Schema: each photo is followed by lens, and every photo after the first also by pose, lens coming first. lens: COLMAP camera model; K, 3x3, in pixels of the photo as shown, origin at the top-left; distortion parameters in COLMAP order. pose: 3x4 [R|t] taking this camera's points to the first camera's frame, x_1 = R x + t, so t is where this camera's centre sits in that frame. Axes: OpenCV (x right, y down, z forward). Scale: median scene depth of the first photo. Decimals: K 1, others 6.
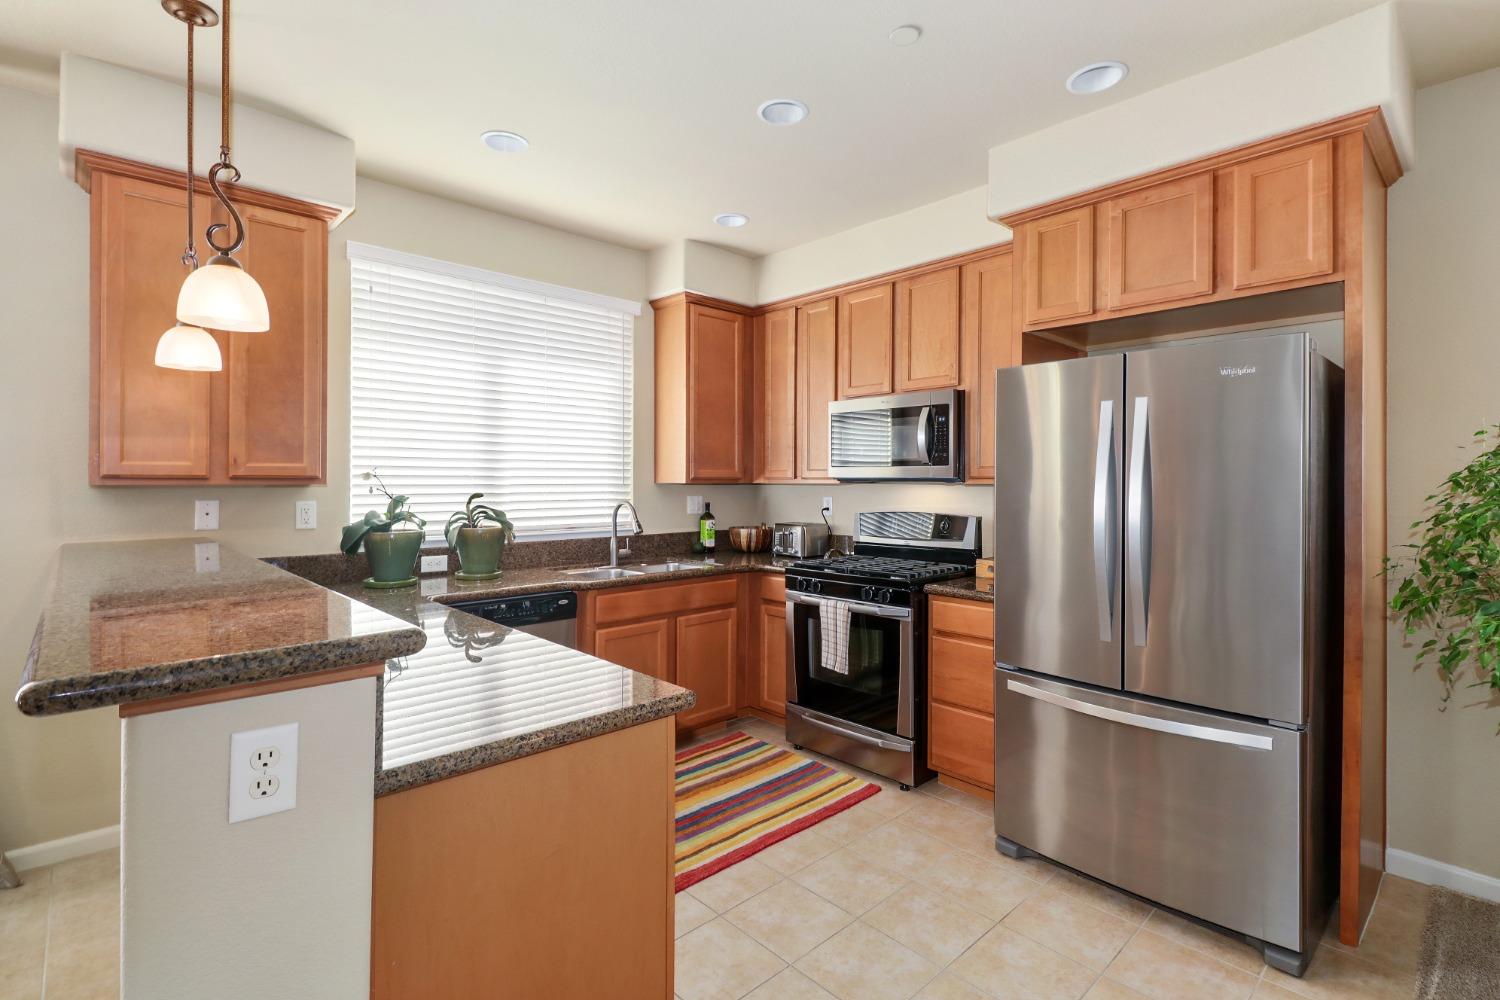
lens RADIAL K [[701.0, 0, 755.7], [0, 701.0, 486.2], [0, 0, 1]] dist [0.010669, -0.001113]
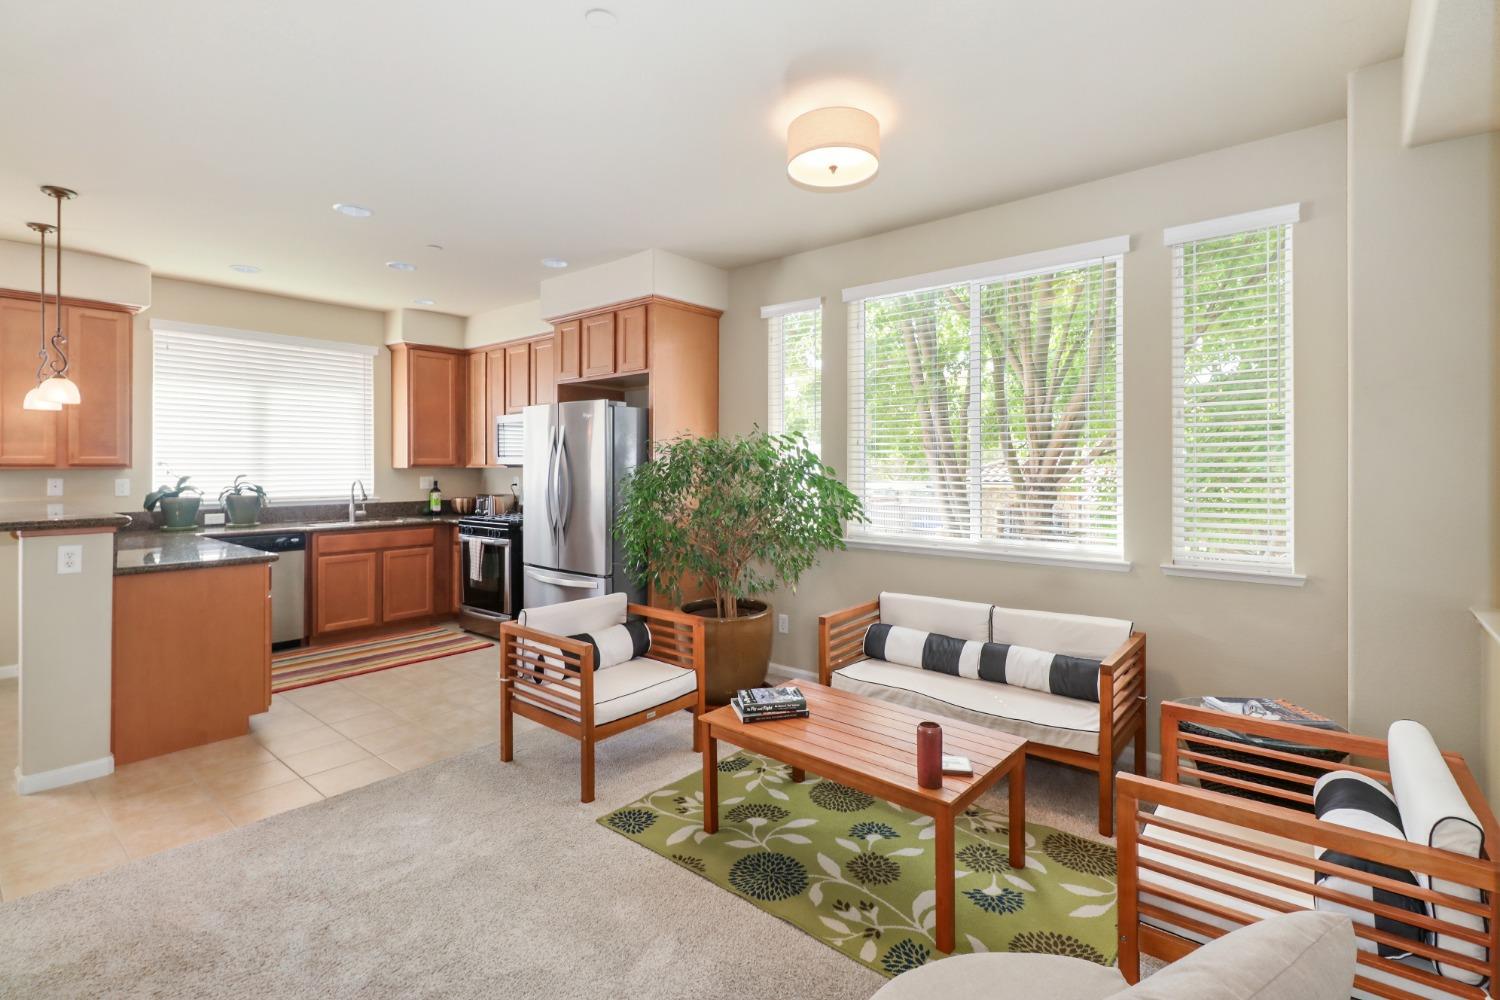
lens RADIAL K [[690.8, 0, 748.5], [0, 690.8, 473.4], [0, 0, 1]] dist [0.027665, -0.015012]
pose [[0.993769, -0.002423, 0.111432, 0.572902], [0.001931, 0.999988, 0.004518, 0.003271], [-0.111442, -0.004274, 0.993762, -0.710052]]
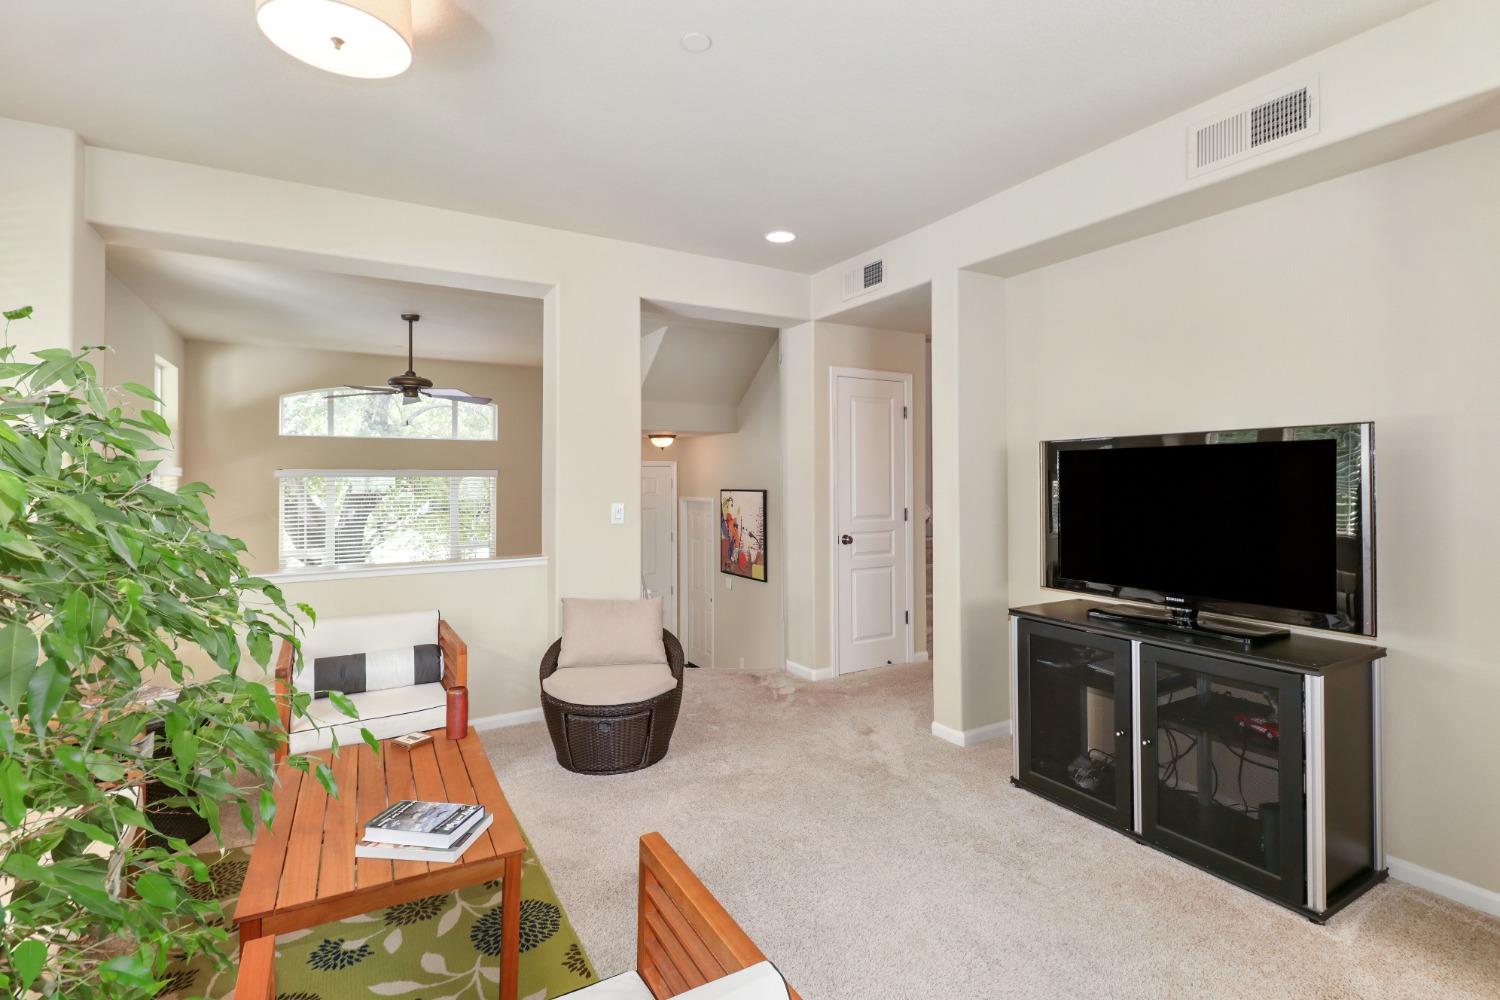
lens RADIAL K [[694.4, 0, 748.6], [0, 694.4, 473.0], [0, 0, 1]] dist [0.024373, -0.014713]
pose [[-0.973473, 0.001946, 0.228792, 0.313739], [0.000884, 0.999988, -0.004744, -0.003216], [-0.228798, -0.004416, -0.973464, 0.559289]]
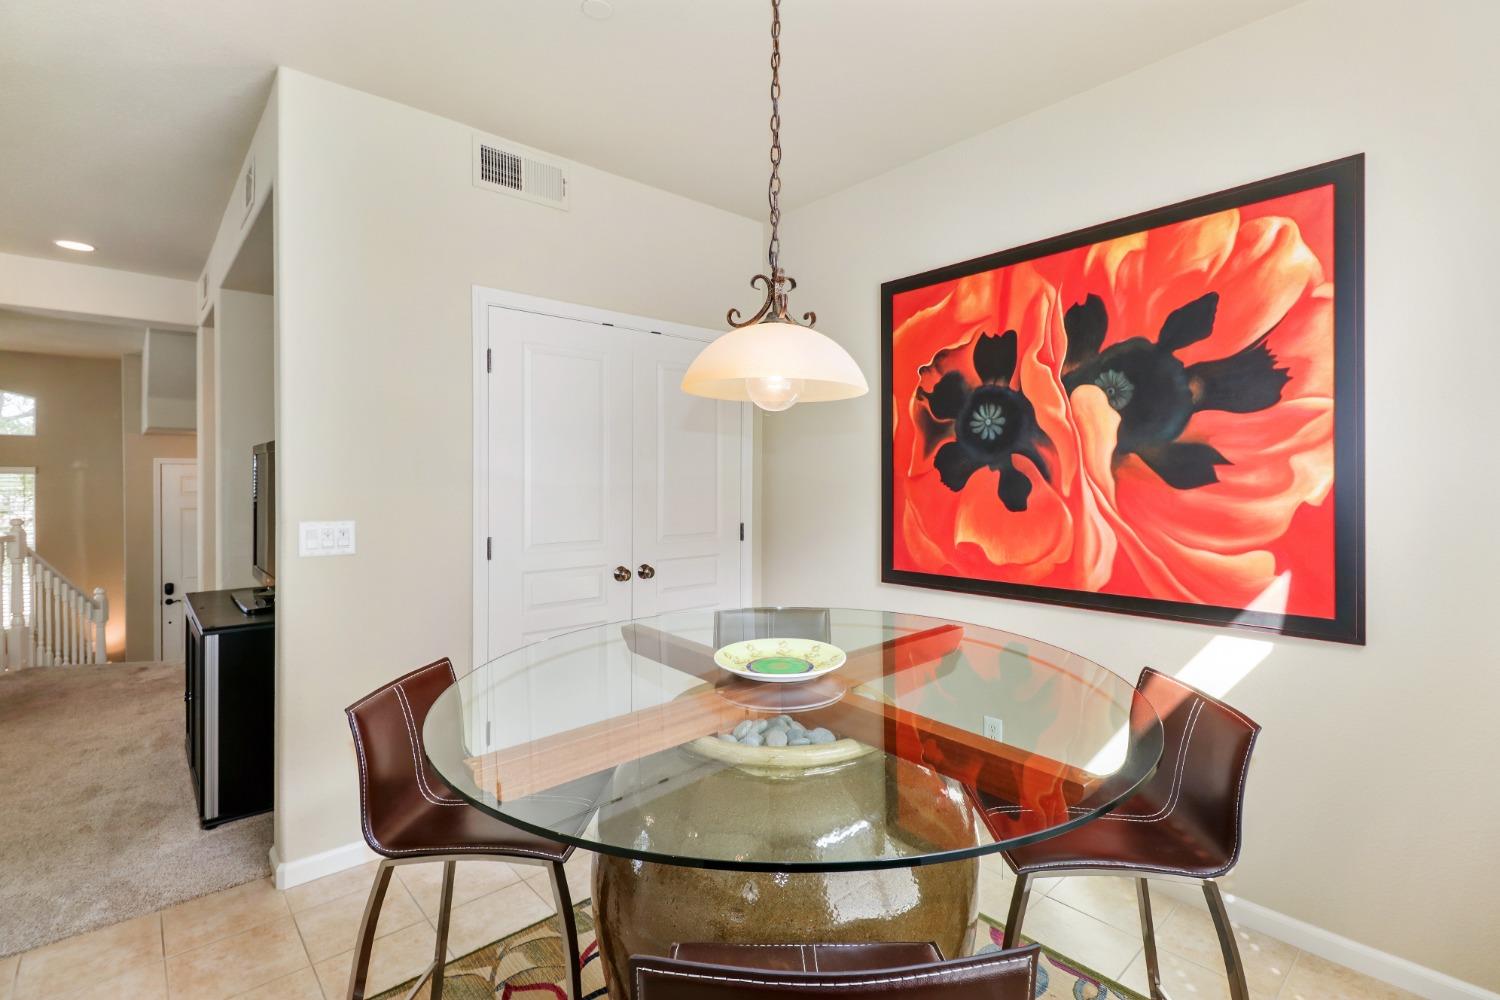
lens RADIAL K [[689.9, 0, 748.1], [0, 689.9, 489.6], [0, 0, 1]] dist [0.008489, -0.000439]
pose [[-0.999503, -0.005363, 0.031050, -0.704256], [-0.004819, 0.999834, 0.017573, -0.006760], [-0.031139, 0.017415, -0.999363, 0.598702]]
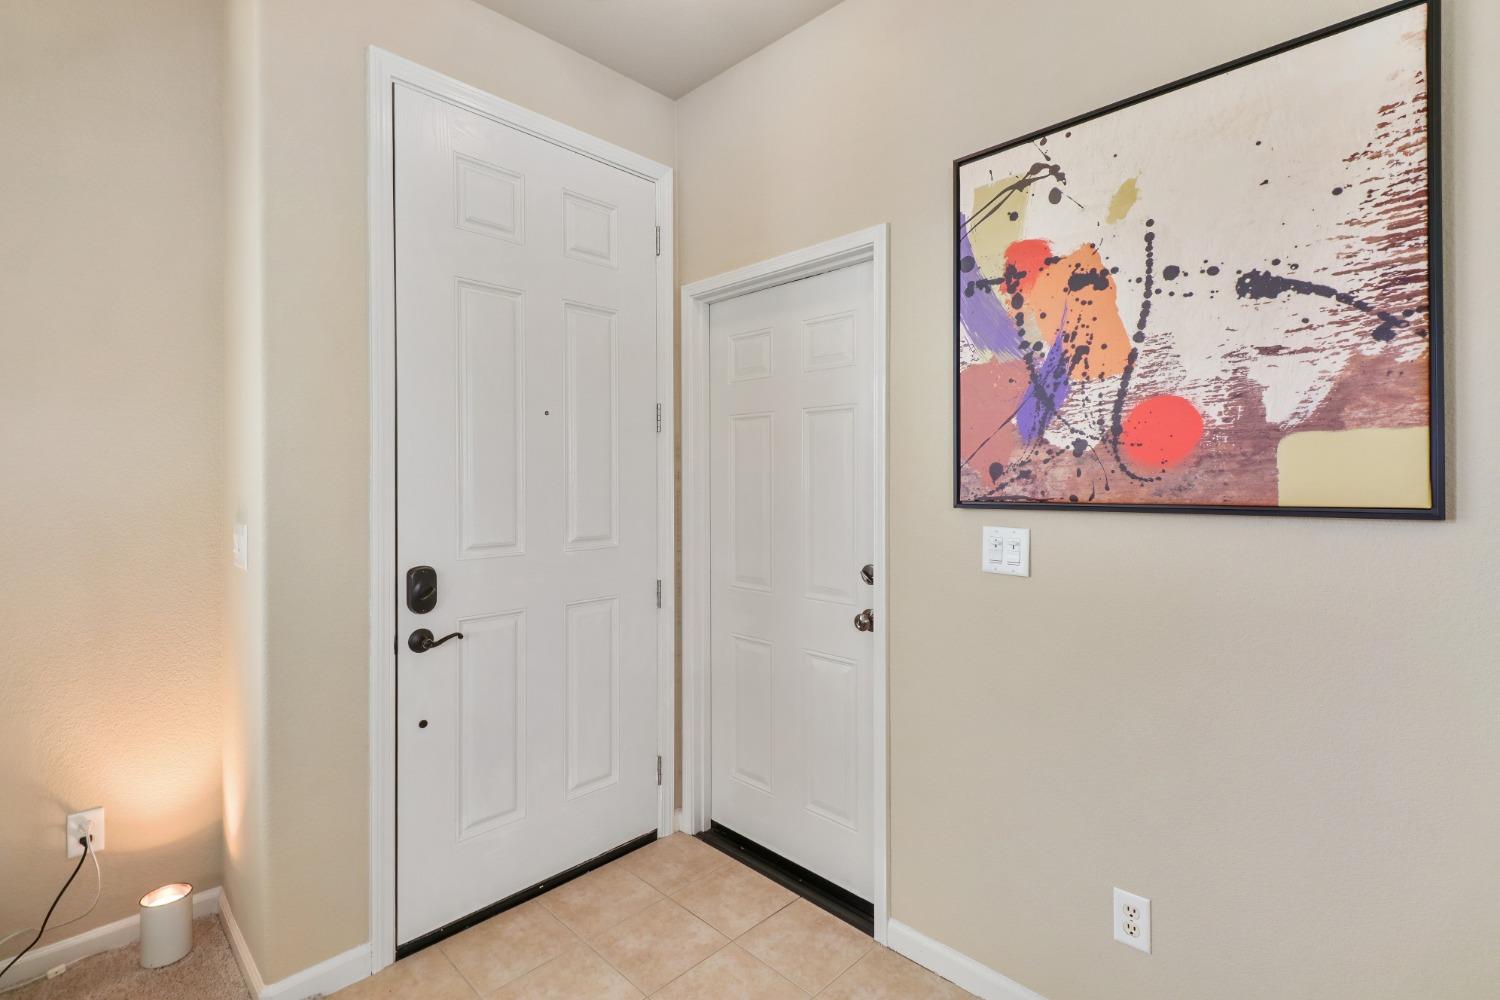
lens RADIAL K [[667.2, 0, 754.6], [0, 667.2, 479.2], [0, 0, 1]] dist [0.018778, -0.013406]
pose [[-0.999092, 0.001367, -0.042573, 1.125738], [0.001073, 0.999975, 0.006935, 0.293200], [0.042581, 0.006883, -0.999069, -1.162338]]
